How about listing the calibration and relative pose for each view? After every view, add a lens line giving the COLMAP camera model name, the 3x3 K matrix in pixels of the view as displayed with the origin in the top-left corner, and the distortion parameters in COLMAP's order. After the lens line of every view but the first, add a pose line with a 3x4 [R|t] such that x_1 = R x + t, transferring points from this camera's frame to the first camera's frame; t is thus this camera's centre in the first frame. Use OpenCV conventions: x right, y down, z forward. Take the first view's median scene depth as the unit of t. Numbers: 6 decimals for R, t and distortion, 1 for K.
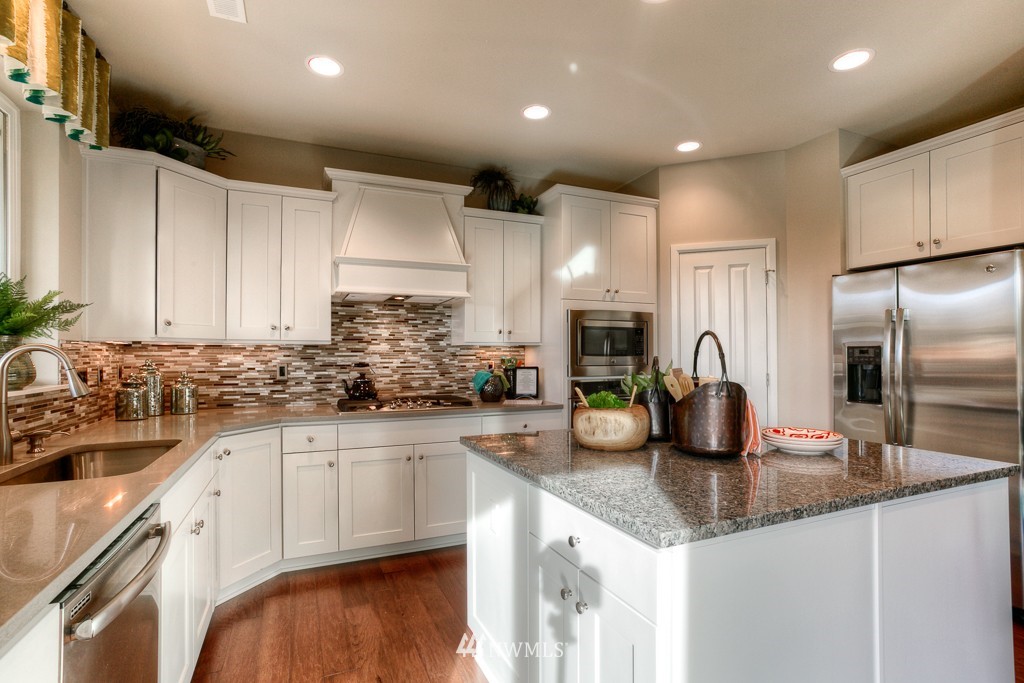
lens RADIAL K [[501.0, 0, 507.6], [0, 501.0, 349.1], [0, 0, 1]] dist [-0.045370, 0.013853]
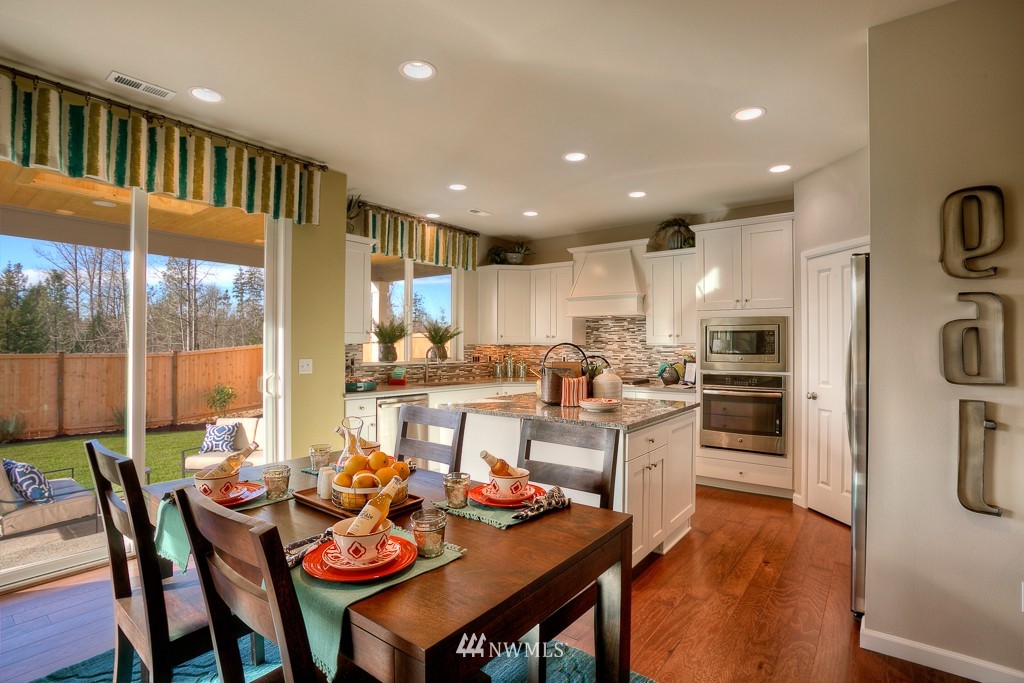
lens RADIAL K [[501.0, 0, 513.7], [0, 501.0, 335.9], [0, 0, 1]] dist [-0.045370, 0.013853]
pose [[0.495018, -0.013008, -0.868785, 1.038595], [0.005524, 0.999915, -0.011824, -0.020455], [0.868865, 0.001054, 0.495048, -0.081333]]
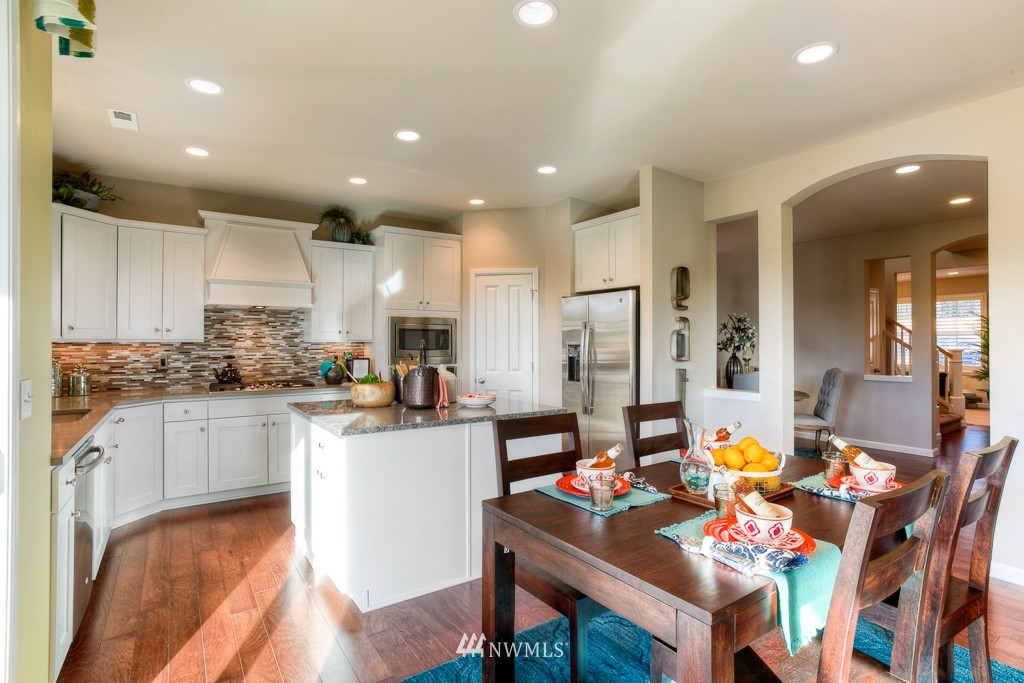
lens RADIAL K [[501.0, 0, 510.0], [0, 501.0, 340.3], [0, 0, 1]] dist [-0.045370, 0.013853]
pose [[0.981526, 0.000747, 0.191327, 0.186588], [-0.002089, 0.999975, 0.006810, -0.023512], [-0.191318, -0.007083, 0.981503, -0.426643]]
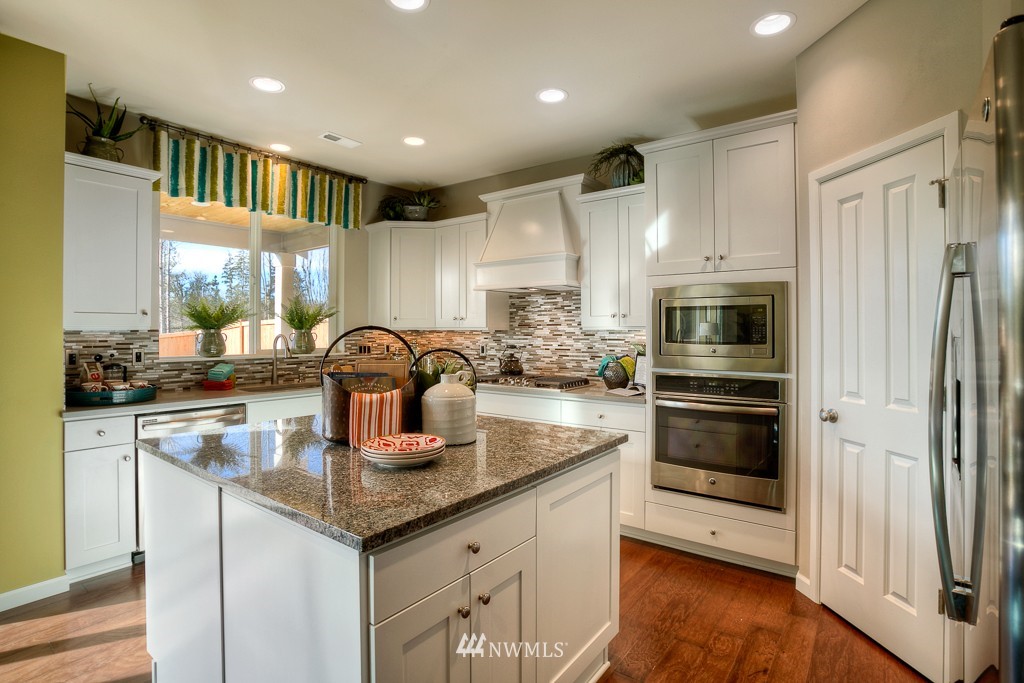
lens RADIAL K [[501.0, 0, 516.6], [0, 501.0, 323.0], [0, 0, 1]] dist [-0.045370, 0.013853]
pose [[0.498024, -0.012221, -0.867077, 0.754042], [0.010364, 0.999913, -0.008140, -0.015434], [0.867102, -0.004933, 0.498107, 0.387610]]
